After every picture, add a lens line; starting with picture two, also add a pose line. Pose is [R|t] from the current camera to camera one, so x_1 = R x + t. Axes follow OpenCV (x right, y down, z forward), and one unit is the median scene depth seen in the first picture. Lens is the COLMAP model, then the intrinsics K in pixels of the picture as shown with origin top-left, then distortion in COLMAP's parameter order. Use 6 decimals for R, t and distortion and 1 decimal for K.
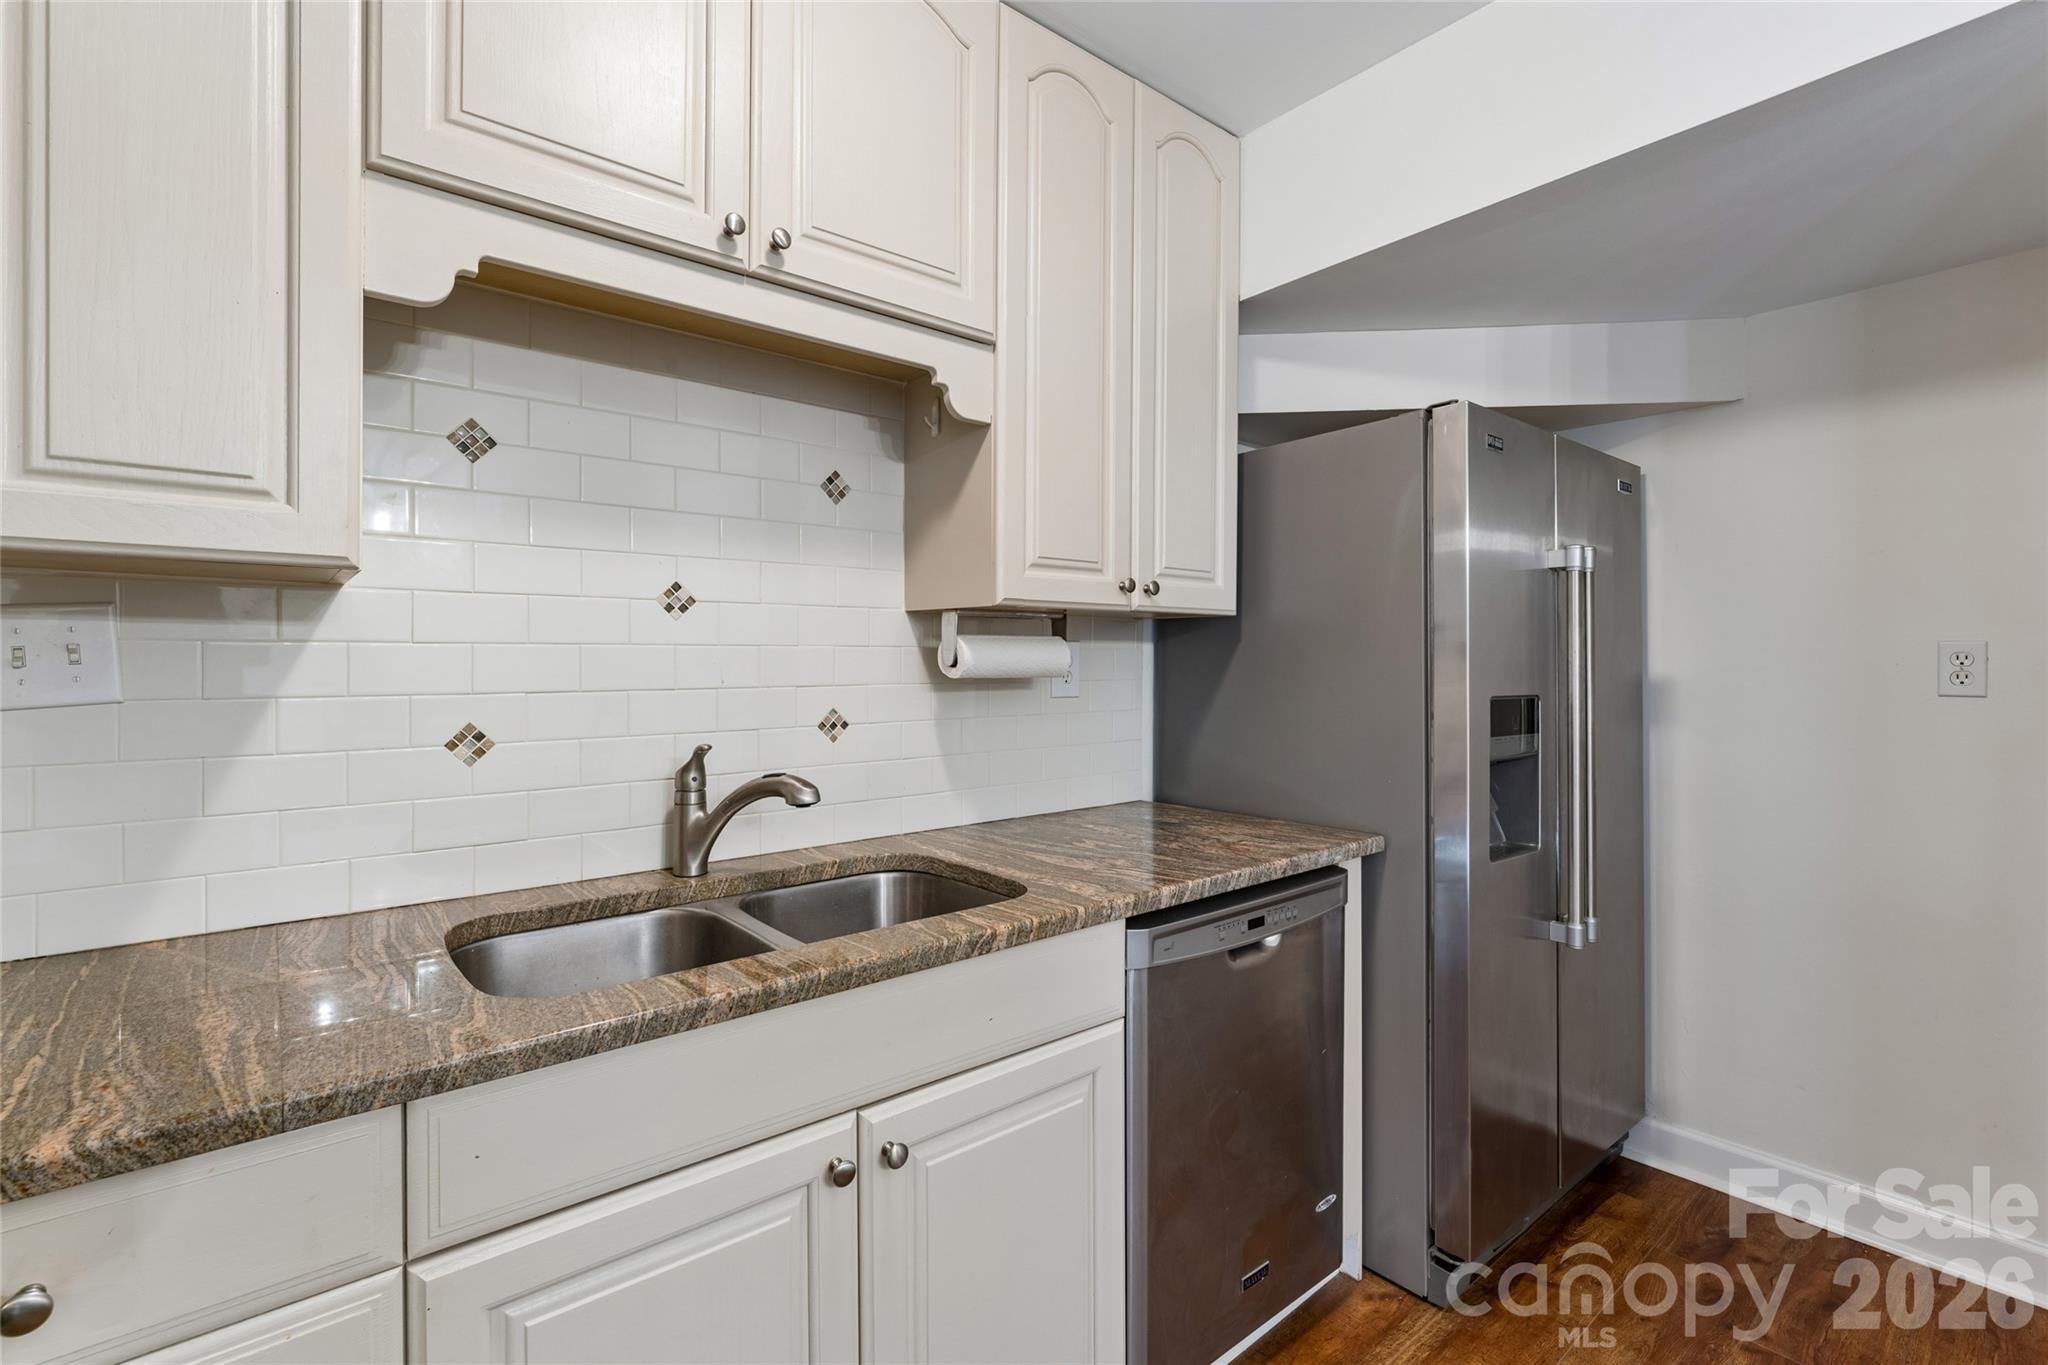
lens RADIAL K [[921.8, 0, 1017.0], [0, 921.8, 666.9], [0, 0, 1]] dist [-0.004813, 0.002163]
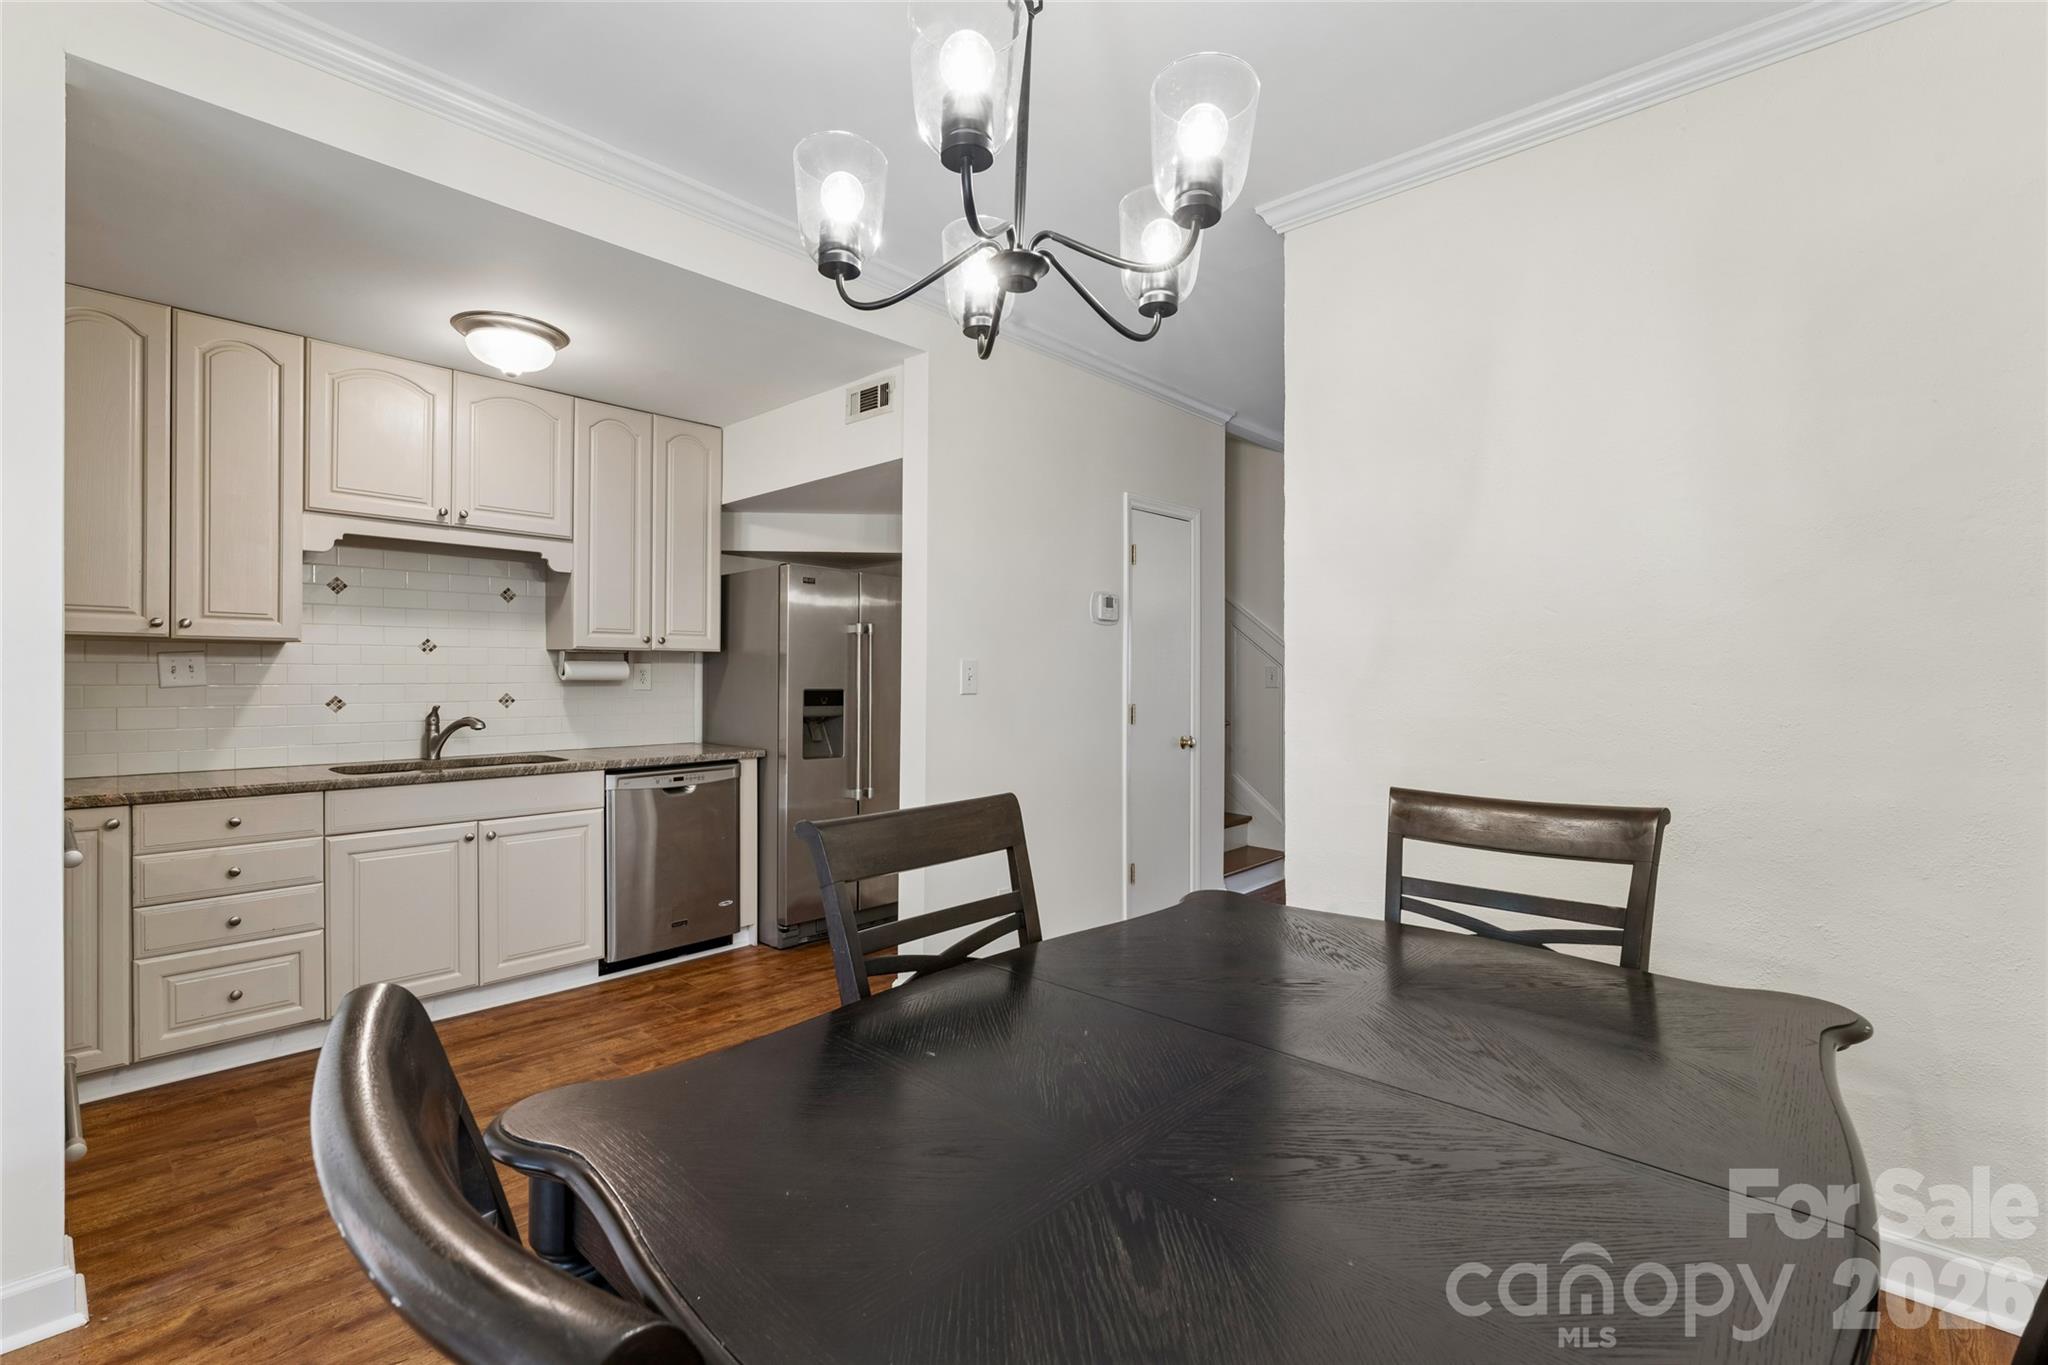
lens RADIAL K [[921.8, 0, 1014.9], [0, 921.8, 677.8], [0, 0, 1]] dist [-0.004813, 0.002163]
pose [[0.990937, 0.003386, 0.134283, 0.816596], [-0.003184, 0.999993, -0.001723, 0.007744], [-0.134288, 0.001280, 0.990942, -1.564449]]
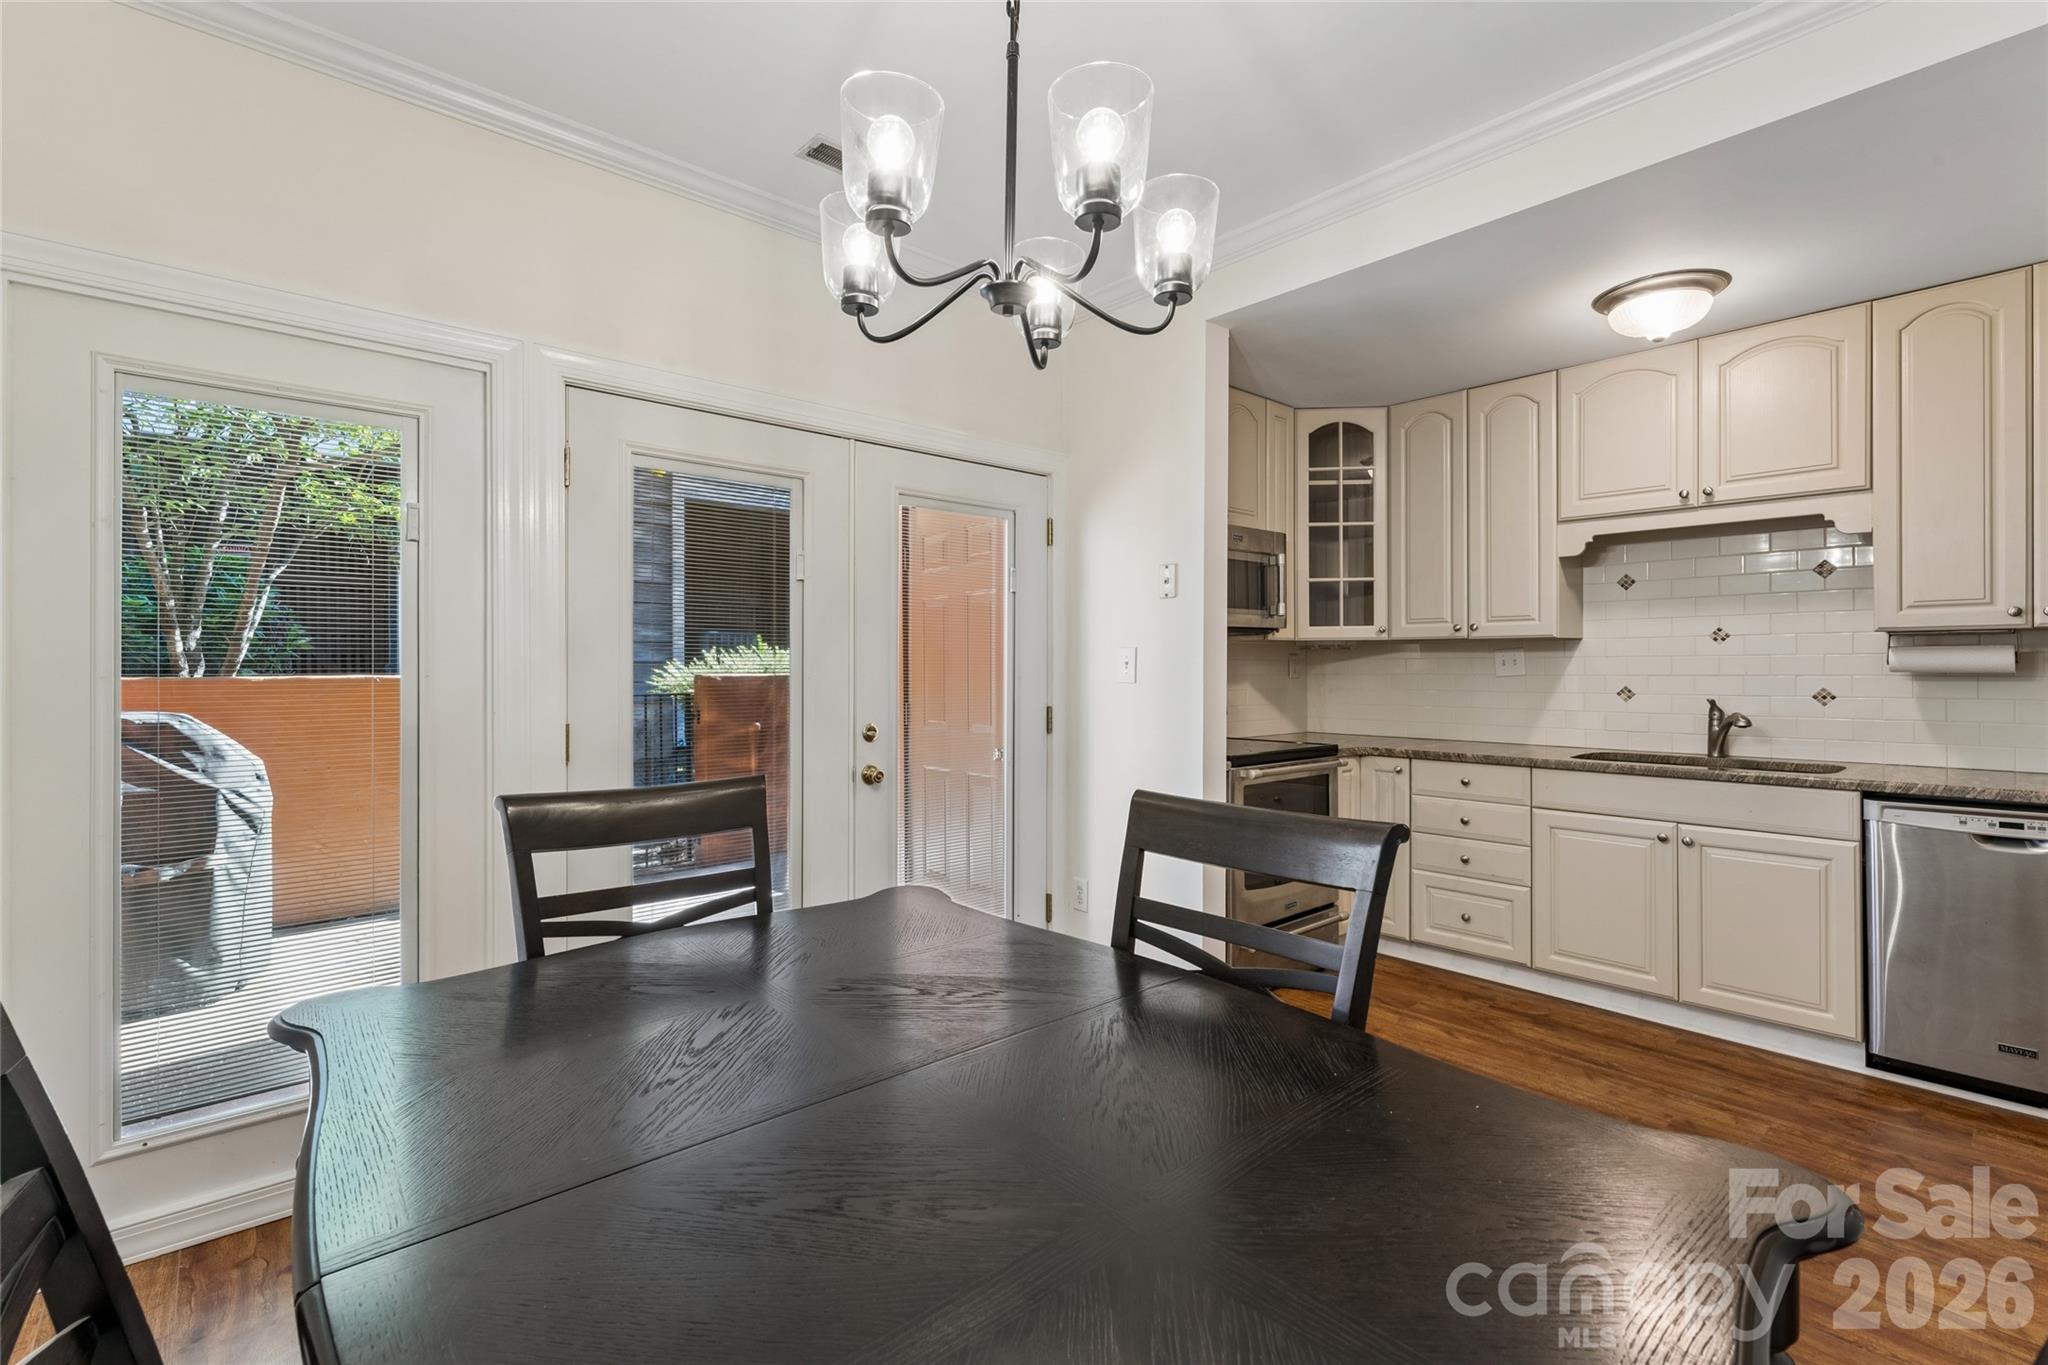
lens RADIAL K [[921.8, 0, 996.4], [0, 921.8, 662.3], [0, 0, 1]] dist [-0.004813, 0.002163]
pose [[0.014068, -0.003717, -0.999894, 1.826657], [-0.002204, 0.999991, -0.003748, 0.004521], [0.999899, 0.002257, 0.014059, -0.784262]]
